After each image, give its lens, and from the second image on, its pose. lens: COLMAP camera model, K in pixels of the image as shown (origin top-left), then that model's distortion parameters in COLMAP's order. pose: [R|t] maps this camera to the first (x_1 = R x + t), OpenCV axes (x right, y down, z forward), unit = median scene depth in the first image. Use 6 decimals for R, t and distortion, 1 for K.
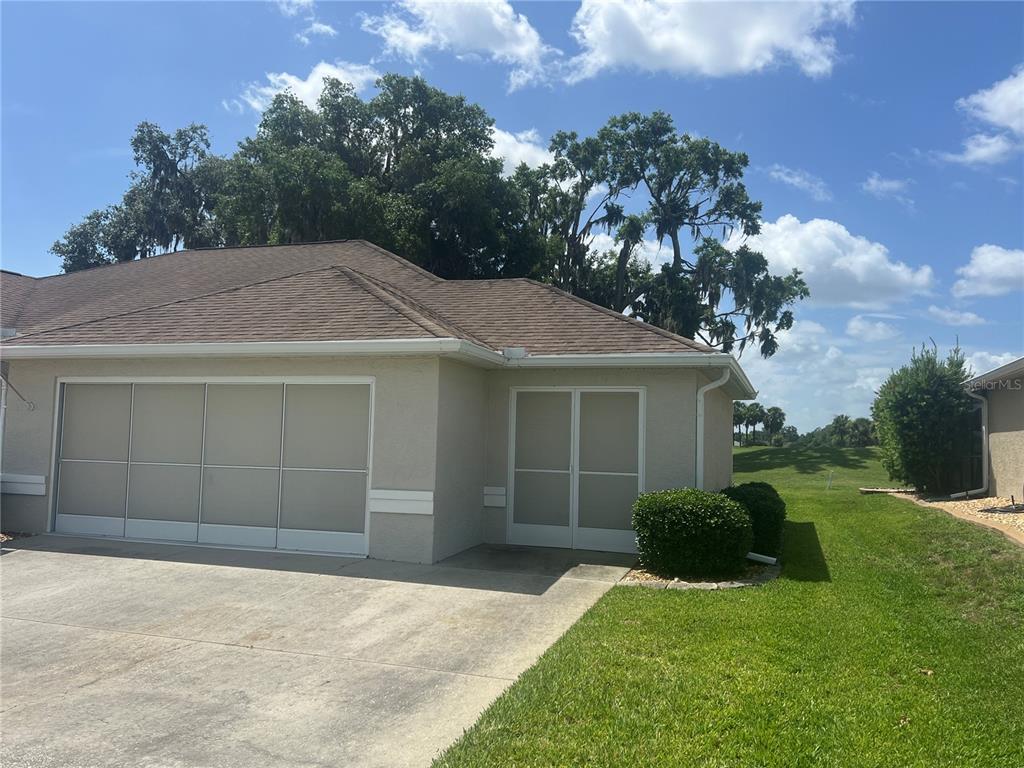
lens RADIAL K [[809.5, 0, 510.0], [0, 809.5, 374.5], [0, 0, 1]] dist [0.049805, -0.053171]
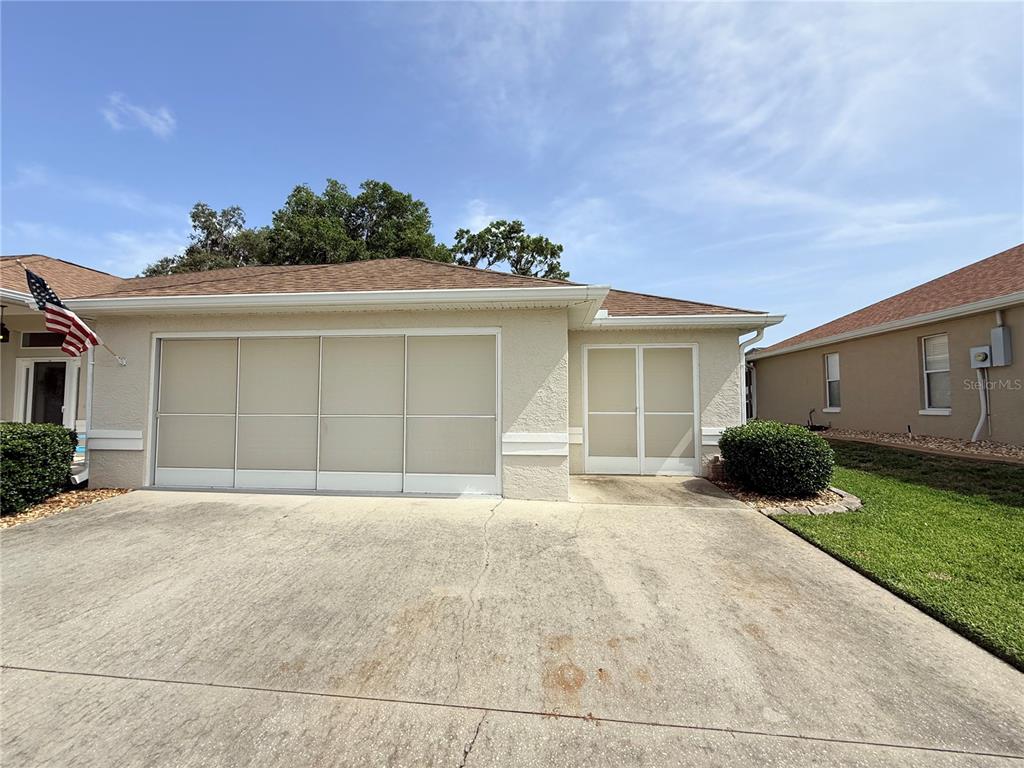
lens RADIAL K [[406.2, 0, 503.6], [0, 406.2, 379.8], [0, 0, 1]] dist [0.000276, -0.000035]
pose [[0.974119, -0.011195, 0.225759, -0.057565], [0.004517, 0.999537, 0.030074, 0.011160], [-0.225991, -0.028276, 0.973719, 0.096796]]
